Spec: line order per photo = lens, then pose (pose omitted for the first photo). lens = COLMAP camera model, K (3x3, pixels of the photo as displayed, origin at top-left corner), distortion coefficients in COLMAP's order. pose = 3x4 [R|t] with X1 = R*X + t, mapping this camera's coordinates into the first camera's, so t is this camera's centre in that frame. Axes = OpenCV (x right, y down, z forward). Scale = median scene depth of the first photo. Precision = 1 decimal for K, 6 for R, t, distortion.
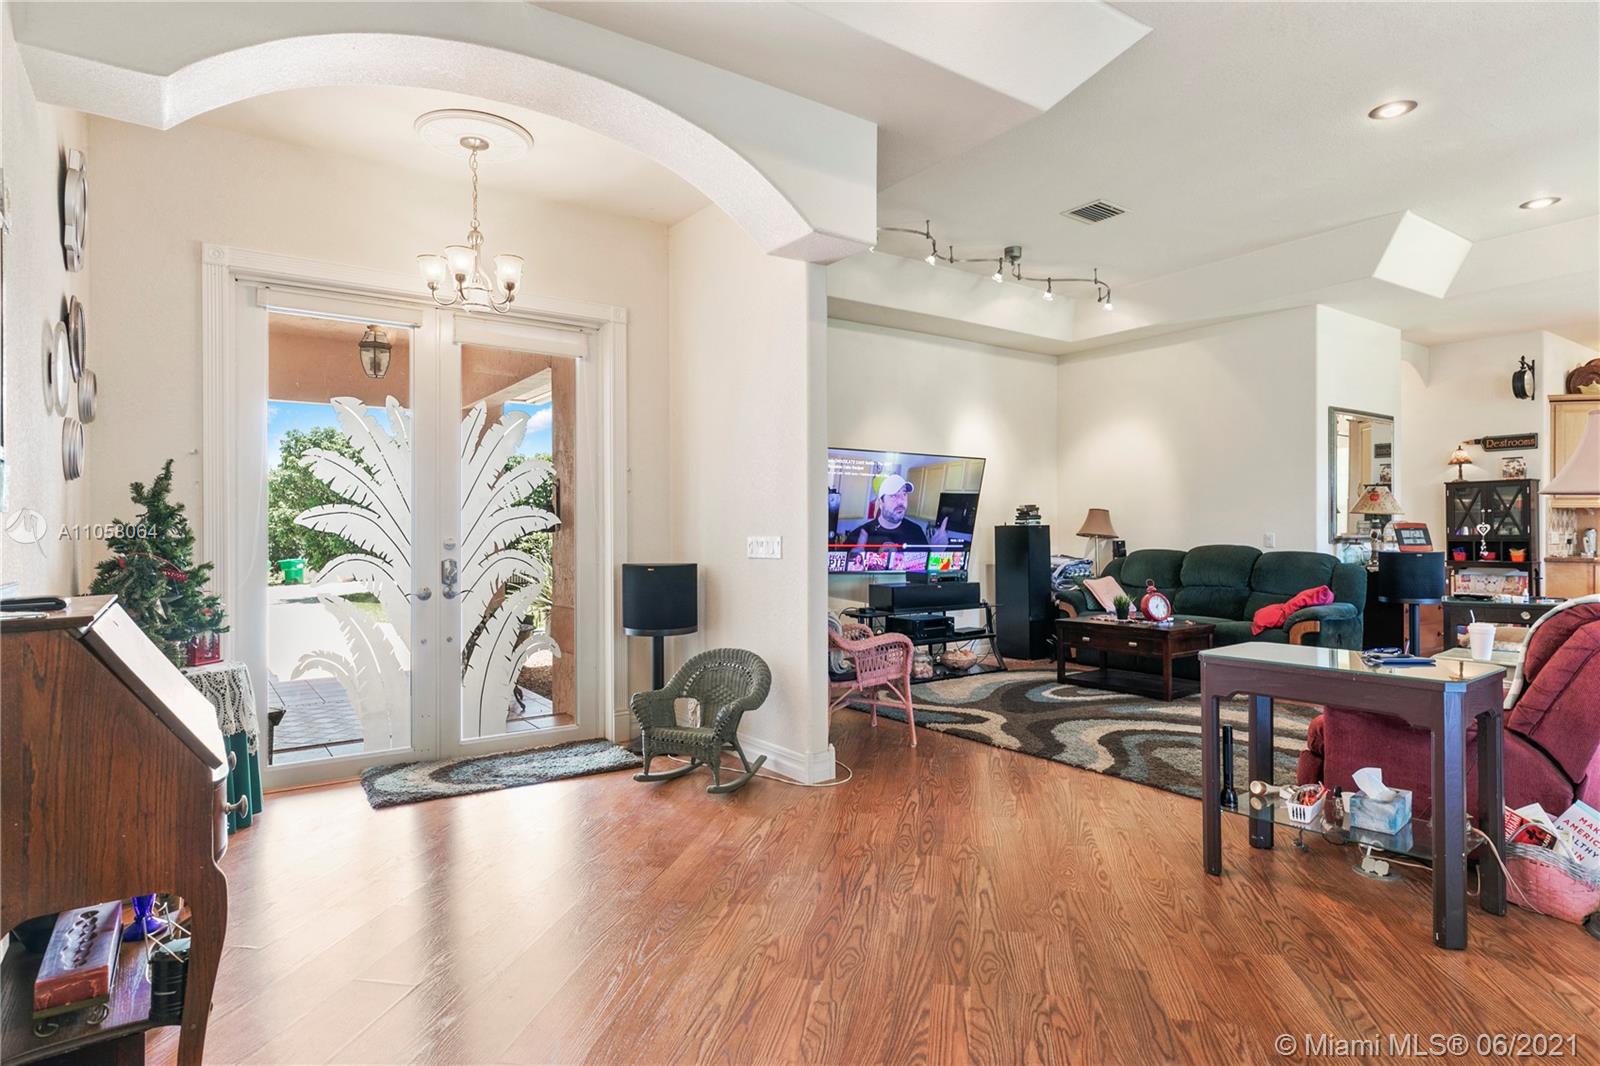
lens RADIAL K [[876.9, 0, 800.0], [0, 876.9, 533.0], [0, 0, 1]] dist [0.000562, 0.000671]
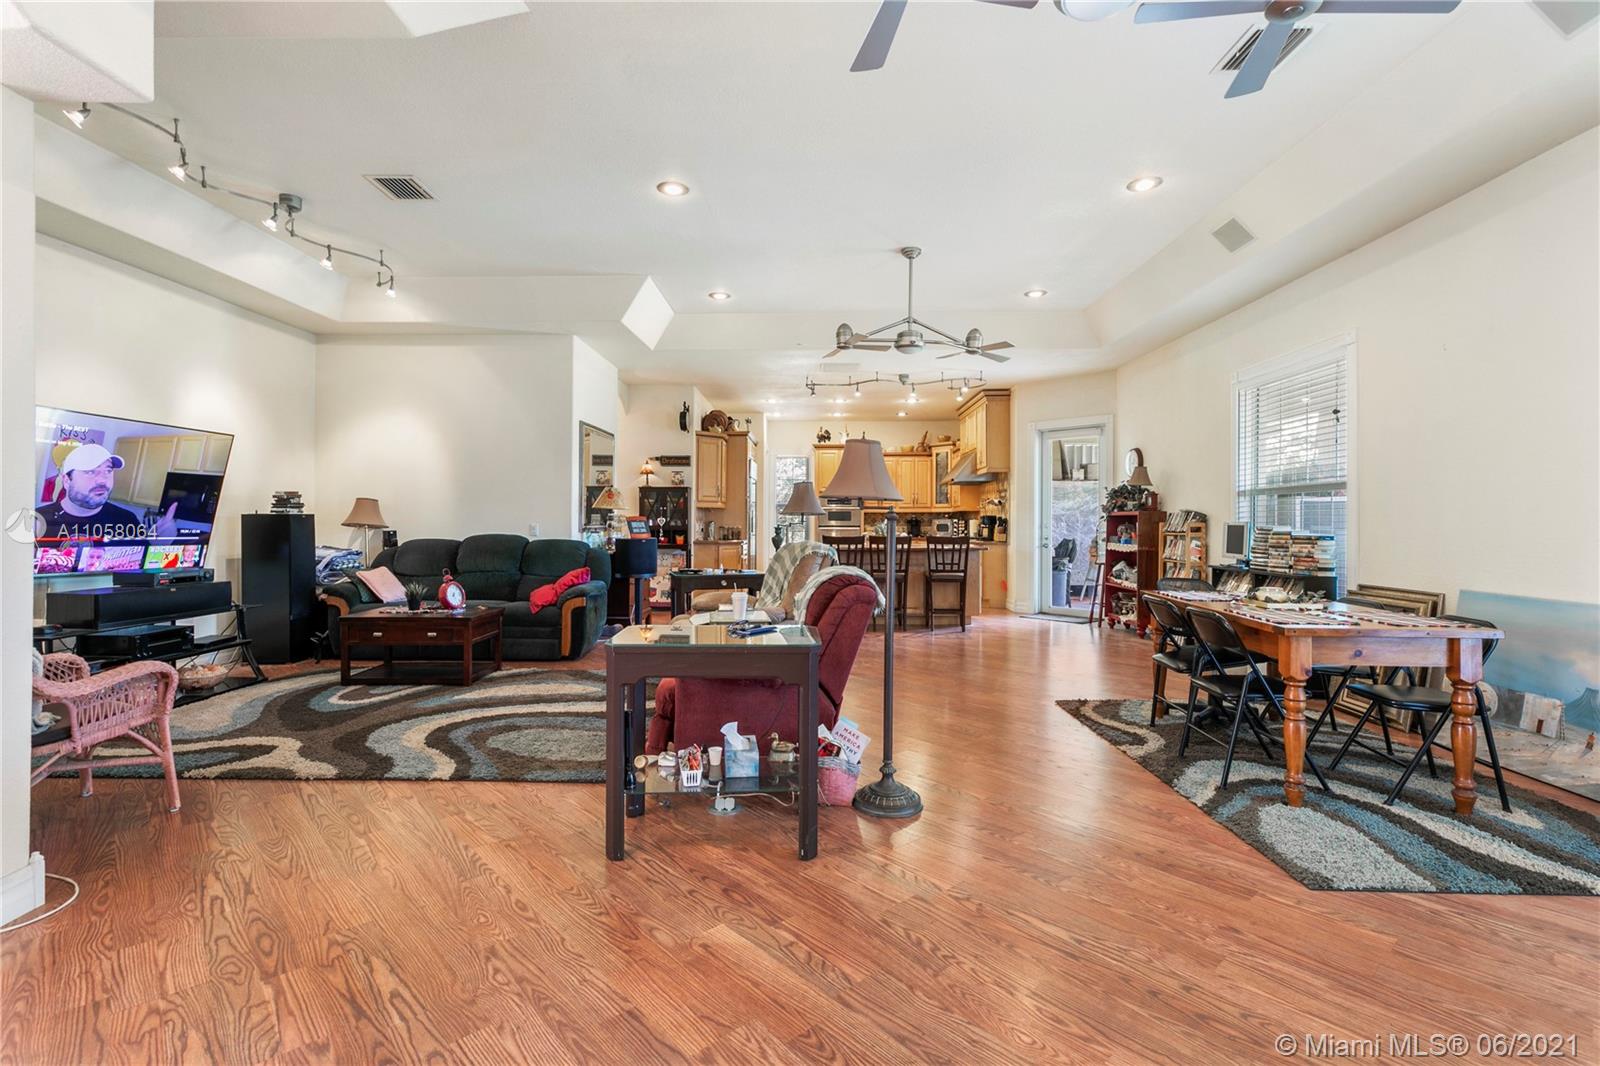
lens RADIAL K [[738.0, 0, 794.7], [0, 738.0, 520.8], [0, 0, 1]] dist [0.008732, -0.000889]
pose [[0.597957, 0.006886, 0.801499, -0.042949], [-0.004982, 0.999976, -0.004874, -0.000695], [-0.801513, -0.001079, 0.597977, 0.141244]]
